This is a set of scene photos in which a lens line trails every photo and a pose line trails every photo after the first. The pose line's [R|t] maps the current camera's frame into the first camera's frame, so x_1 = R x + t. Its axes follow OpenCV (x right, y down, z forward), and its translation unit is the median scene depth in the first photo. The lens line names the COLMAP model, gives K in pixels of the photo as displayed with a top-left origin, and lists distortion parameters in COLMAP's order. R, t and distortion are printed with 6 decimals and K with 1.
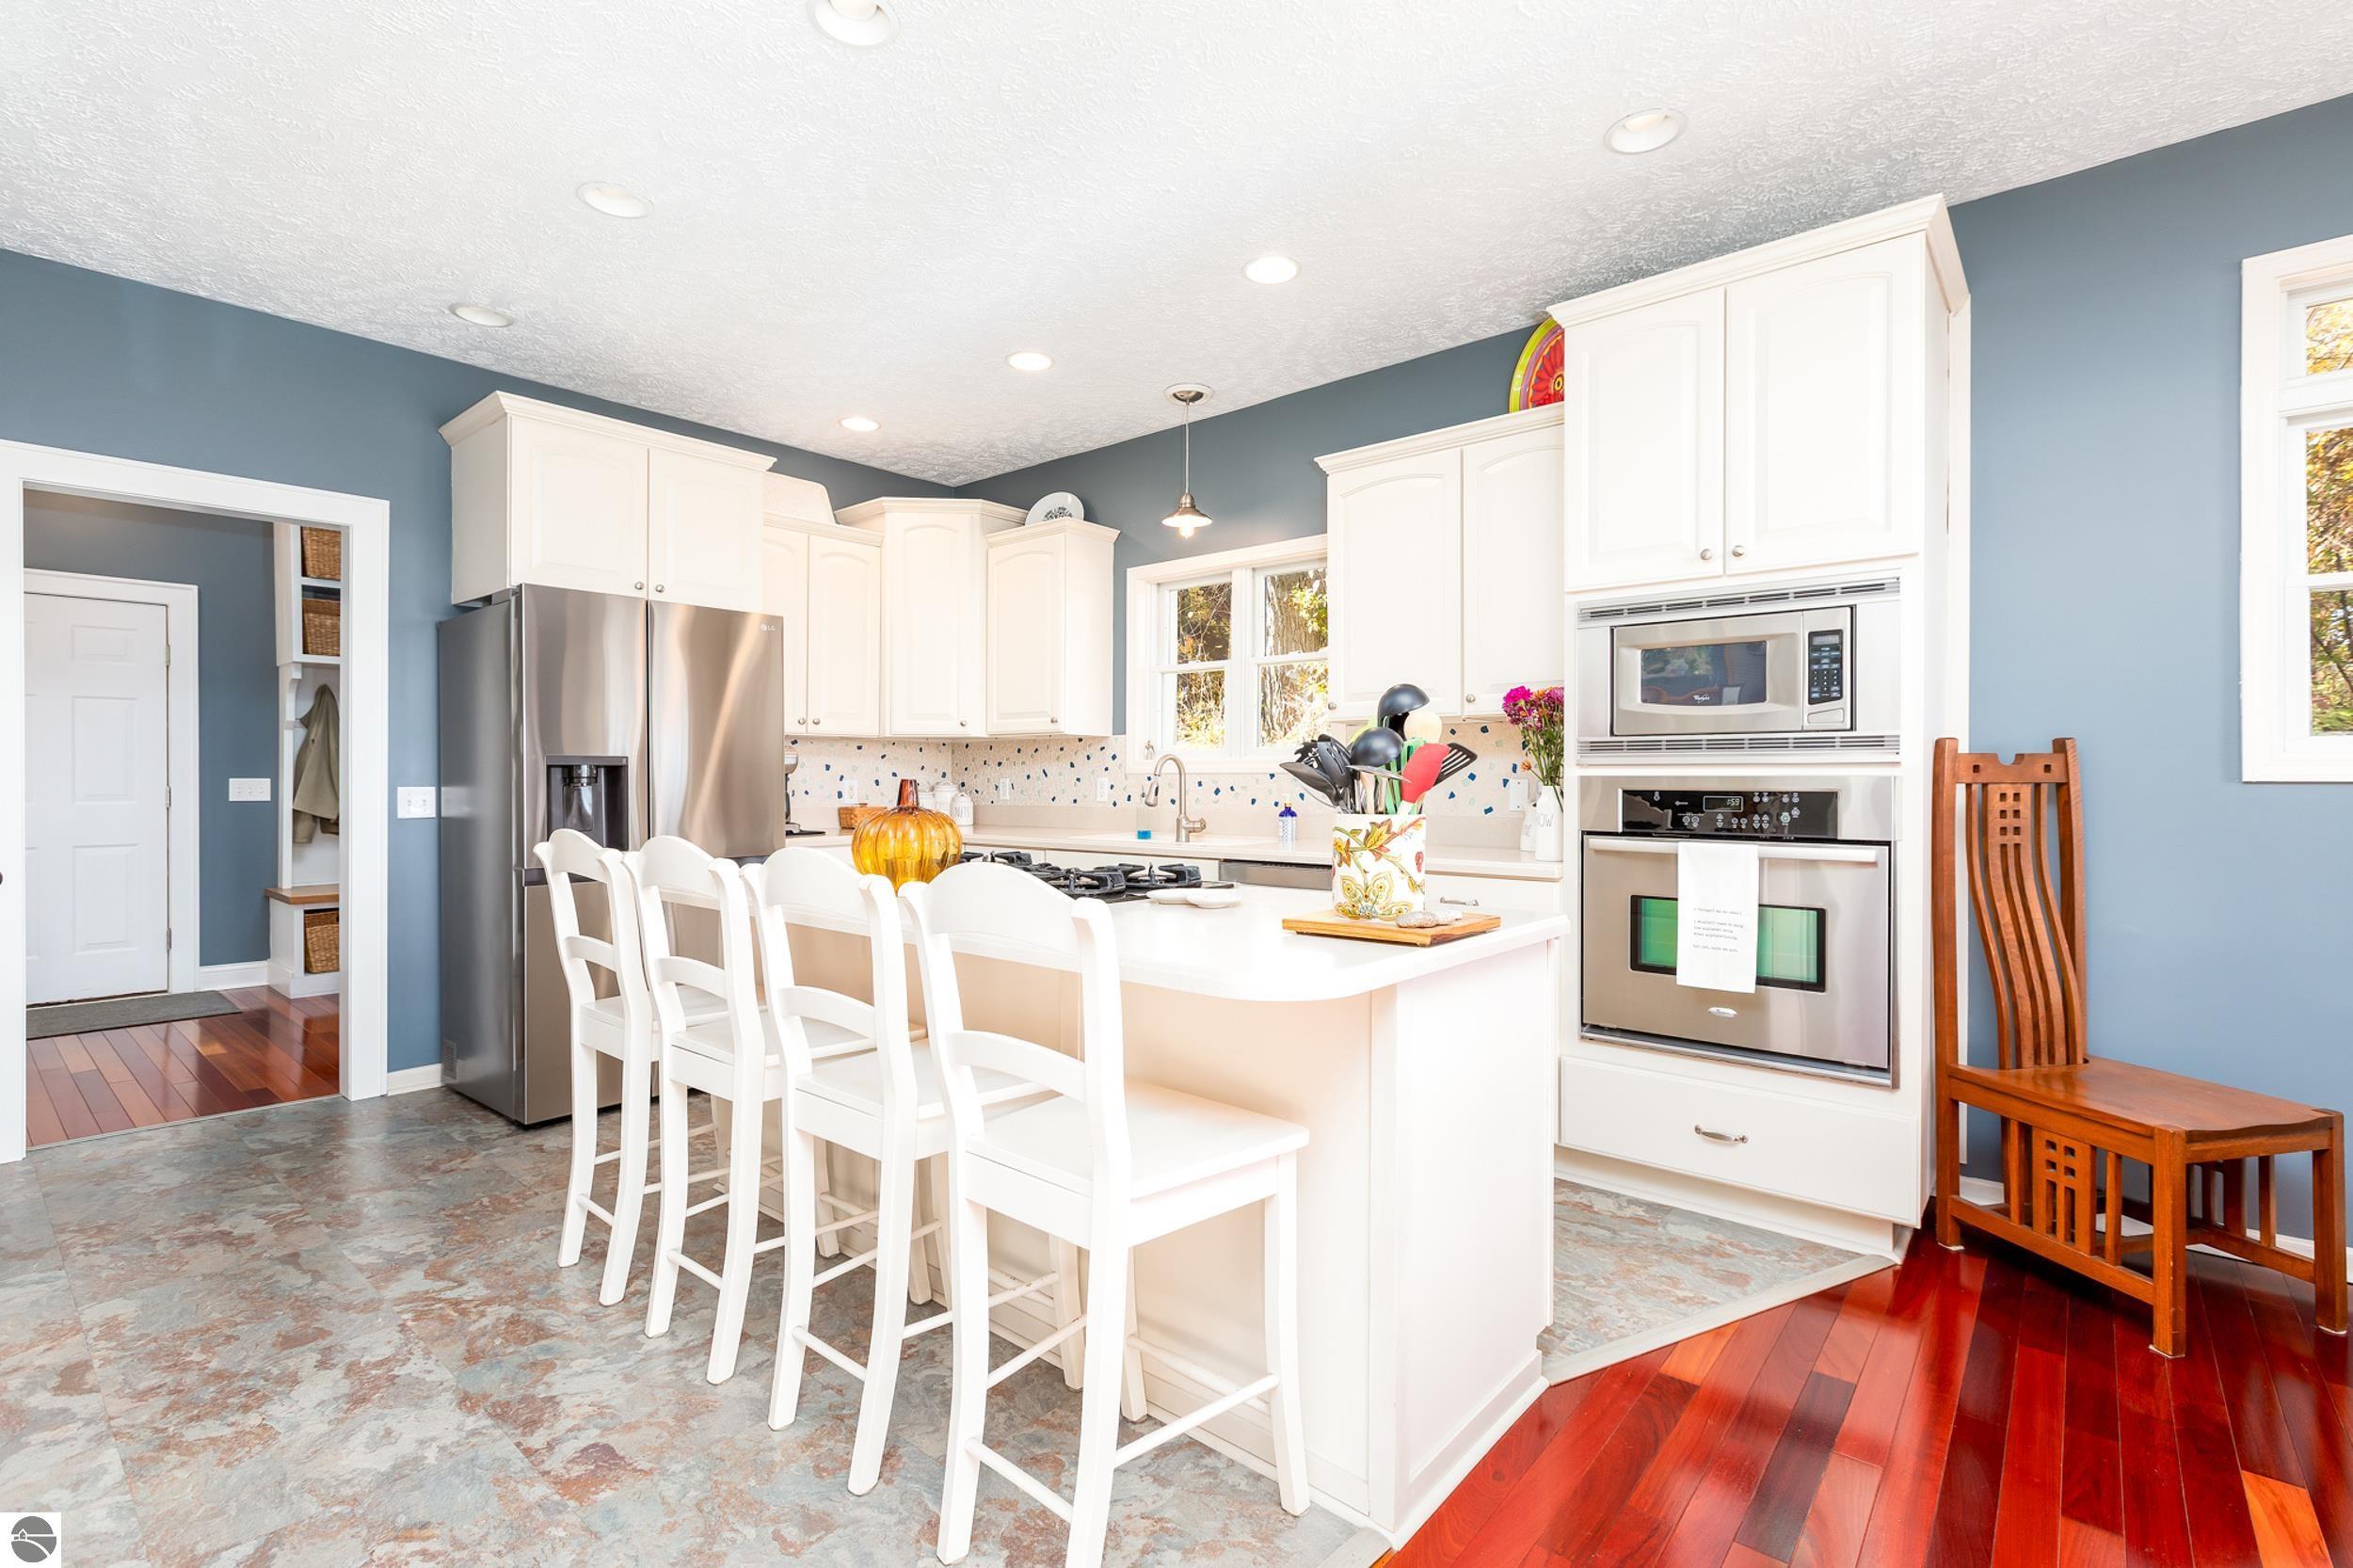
lens RADIAL K [[1073.7, 0, 1179.7], [0, 1073.7, 782.4], [0, 0, 1]] dist [0.000105, -0.000229]
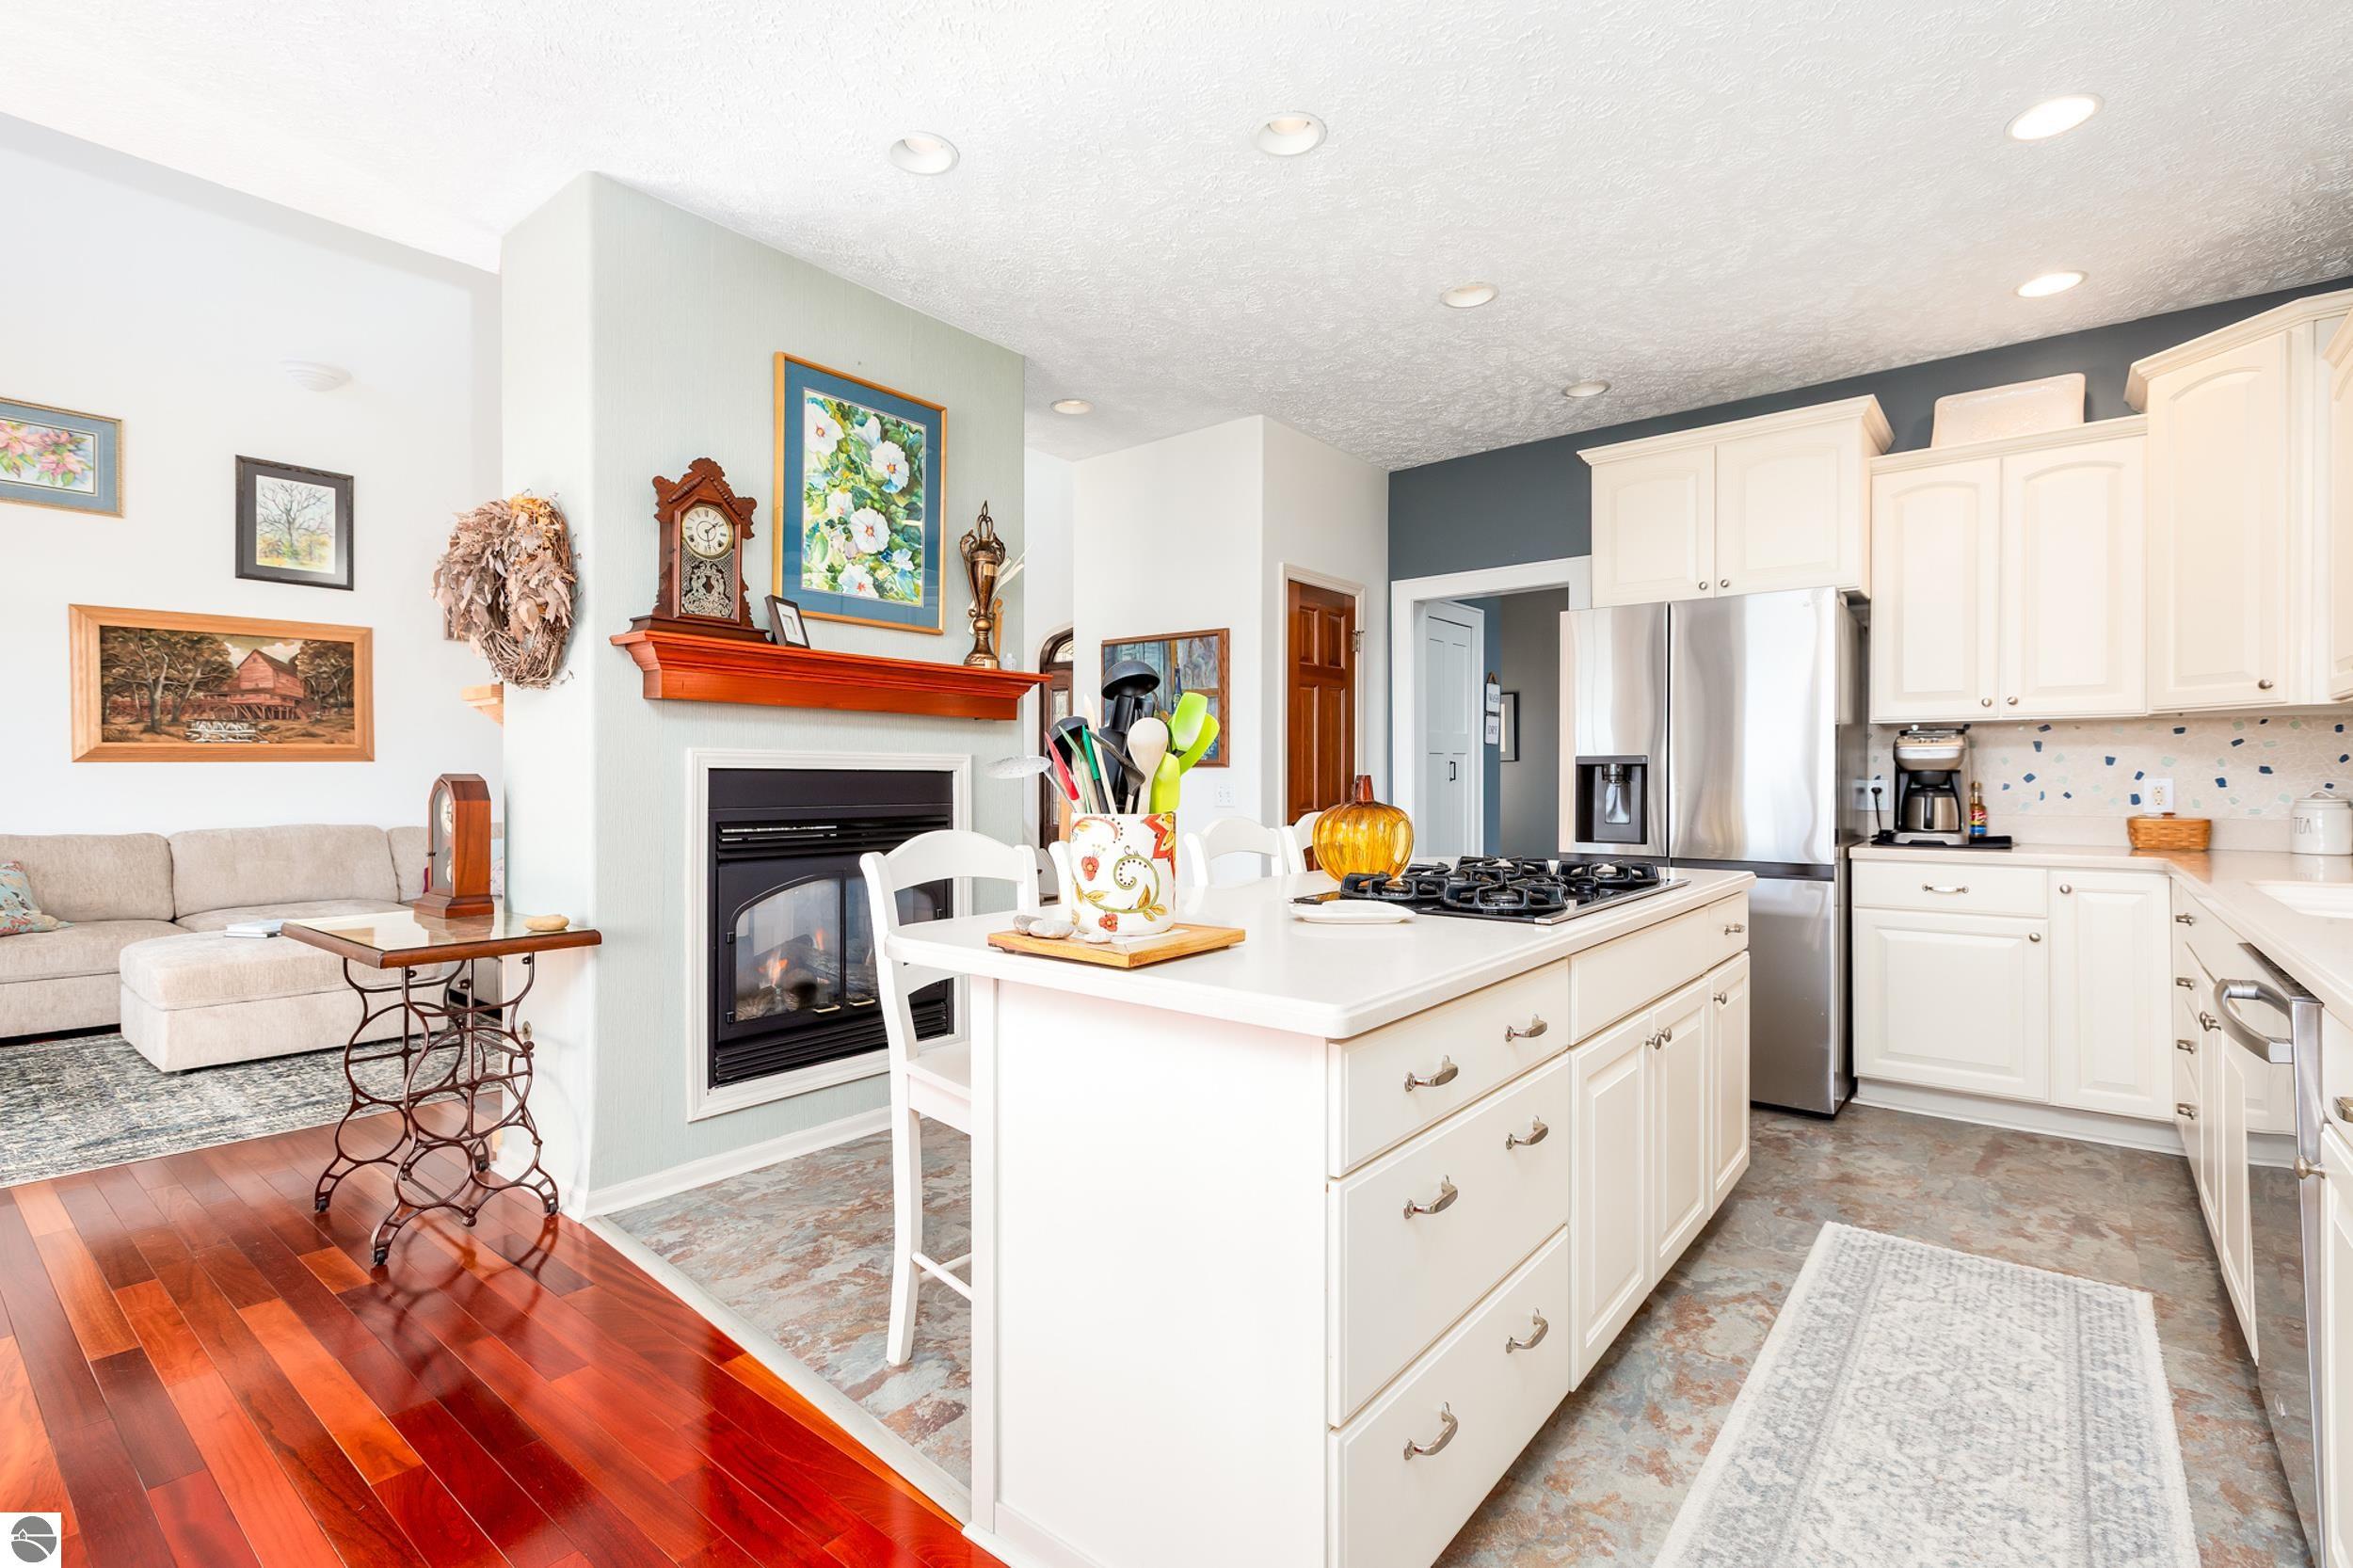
lens RADIAL K [[1073.7, 0, 1176.5], [0, 1073.7, 786.4], [0, 0, 1]] dist [0.000105, -0.000229]
pose [[0.020773, 0.003260, -0.999779, 0.779989], [-0.005235, 0.999981, 0.003152, 0.008397], [0.999771, 0.005169, 0.020789, 0.759539]]
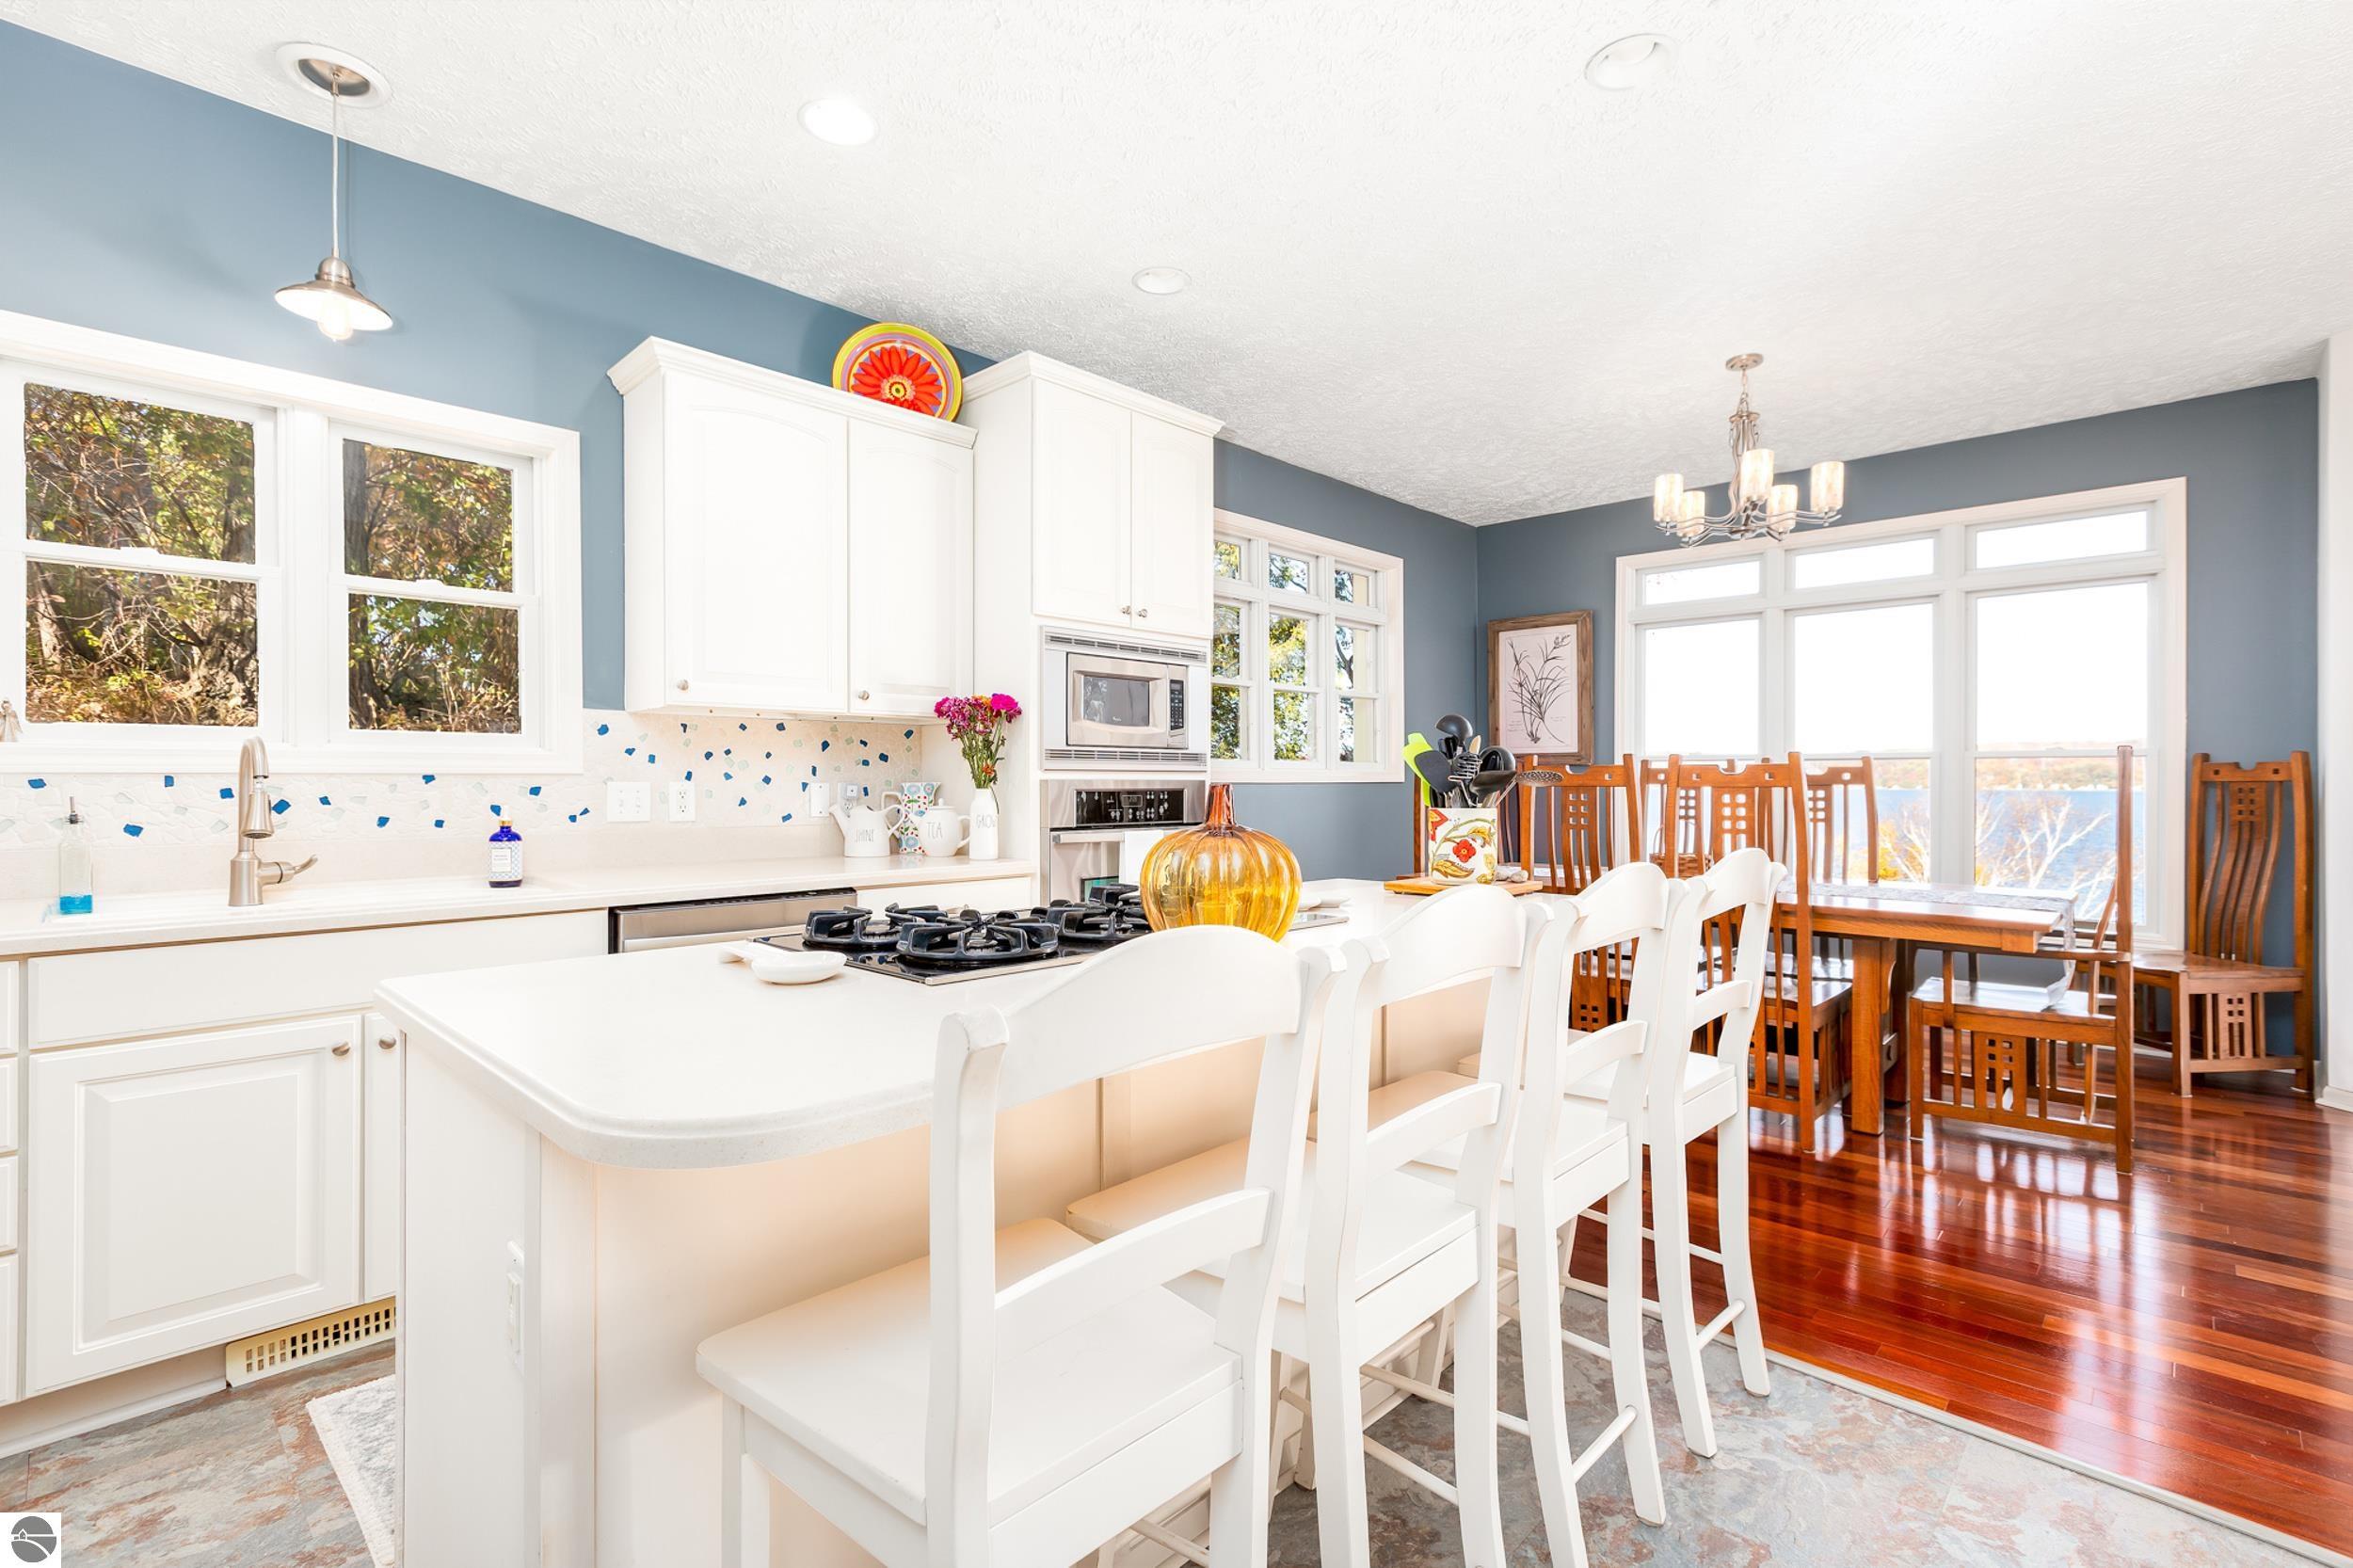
lens RADIAL K [[1073.7, 0, 1165.9], [0, 1073.7, 785.0], [0, 0, 1]] dist [0.000105, -0.000229]
pose [[0.062309, -0.004267, 0.998048, -0.880434], [0.004373, 0.999982, 0.004002, -0.004752], [-0.998047, 0.004115, 0.062326, 0.948395]]
